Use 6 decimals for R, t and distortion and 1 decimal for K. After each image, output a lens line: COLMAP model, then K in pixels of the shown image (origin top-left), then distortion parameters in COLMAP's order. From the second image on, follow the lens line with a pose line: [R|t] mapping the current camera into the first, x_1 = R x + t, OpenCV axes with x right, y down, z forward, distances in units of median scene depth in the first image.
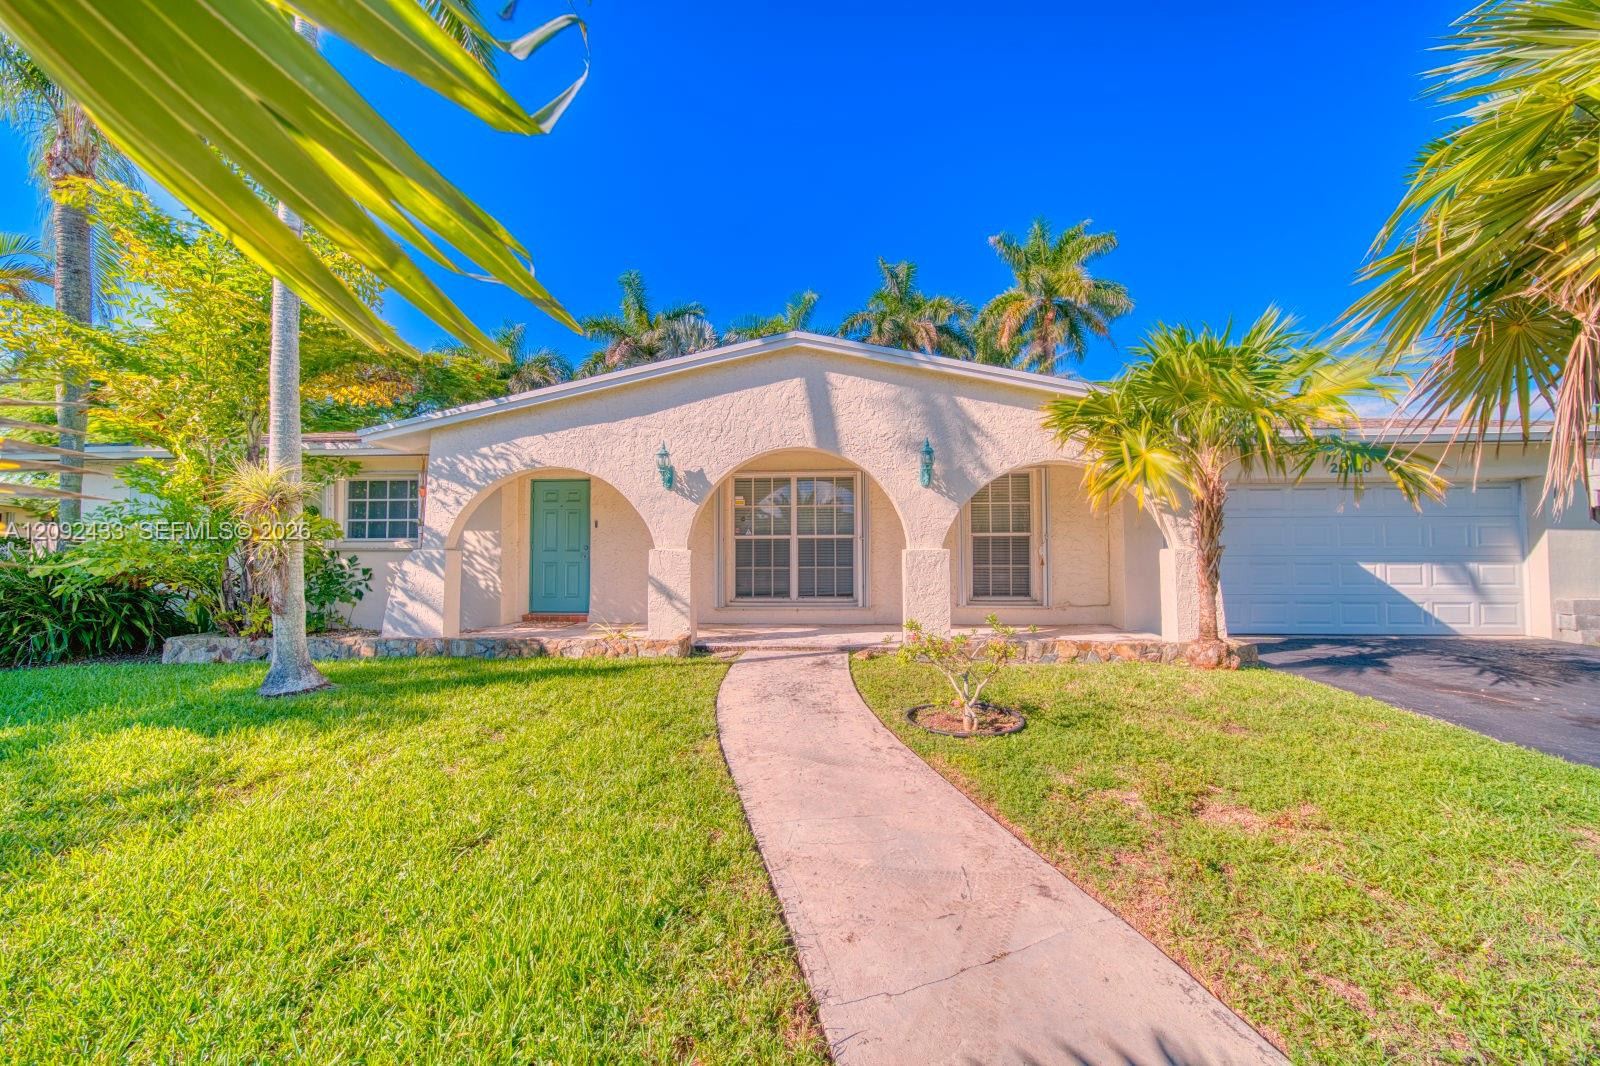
lens RADIAL K [[565.7, 0, 800.2], [0, 565.7, 541.6], [0, 0, 1]] dist [0.011242, -0.007450]
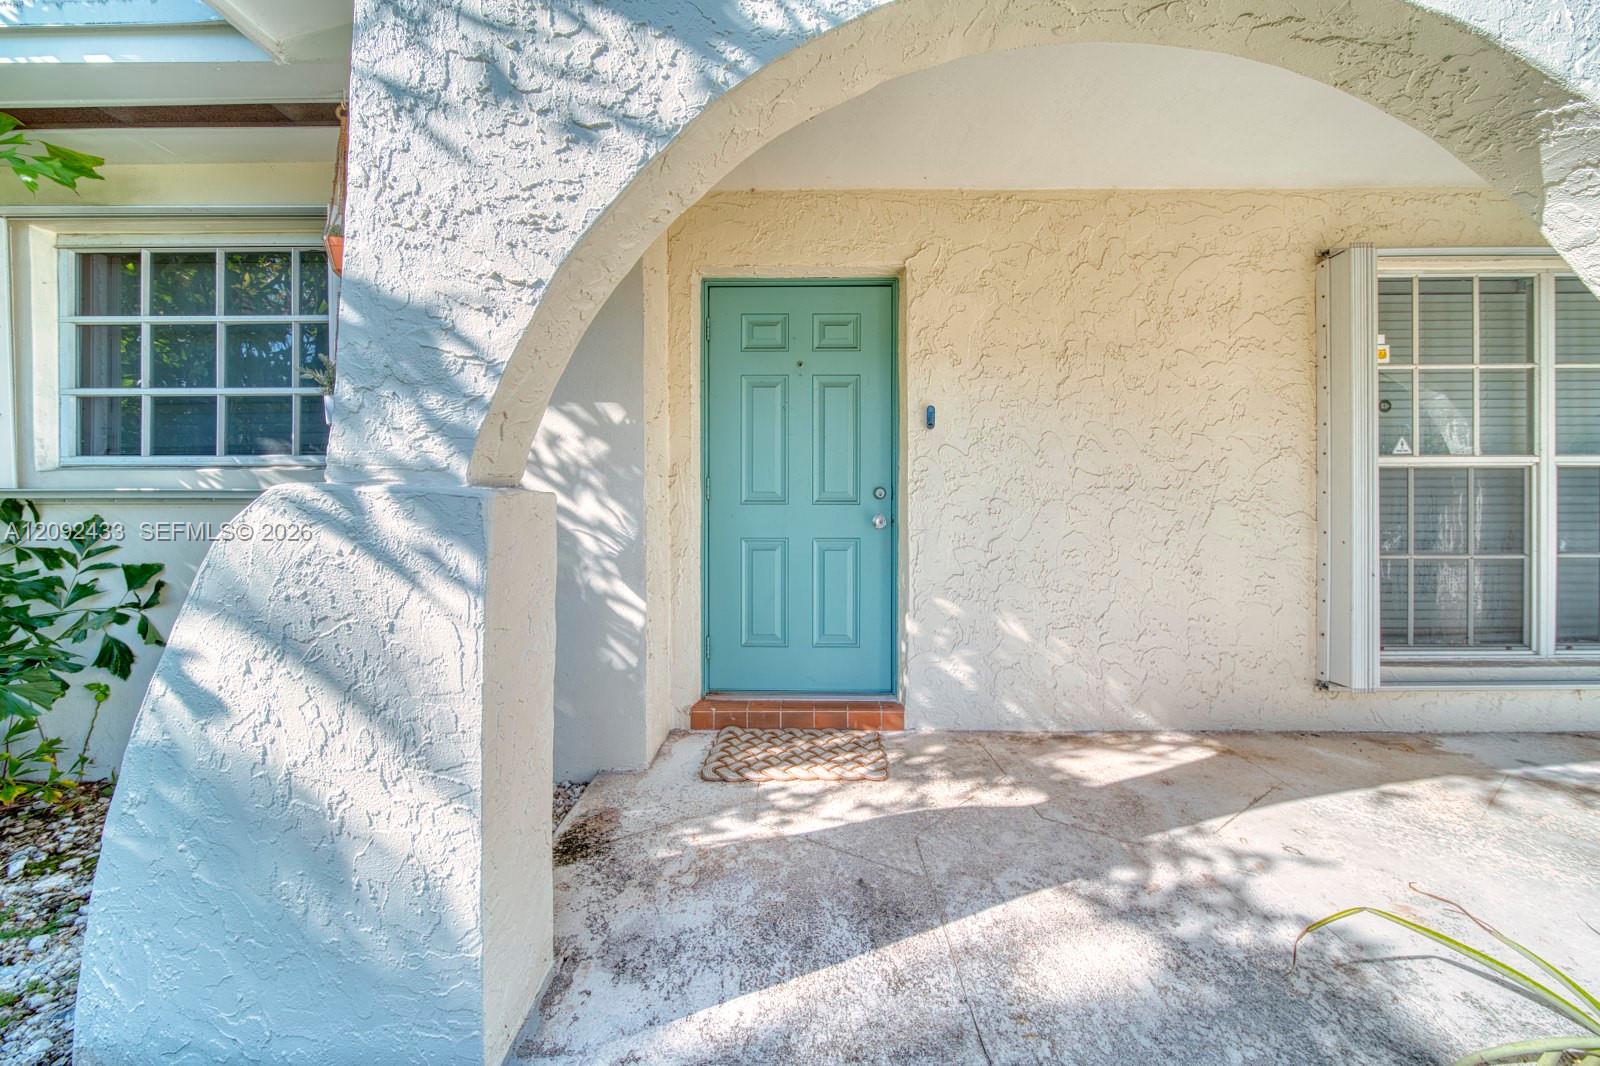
lens RADIAL K [[565.7, 0, 800.2], [0, 565.7, 541.6], [0, 0, 1]] dist [0.011242, -0.007450]
pose [[0.999326, -0.003711, 0.036527, -0.456348], [0.002807, 0.999689, 0.024765, 0.030725], [-0.036607, -0.024646, 0.999026, 0.715701]]
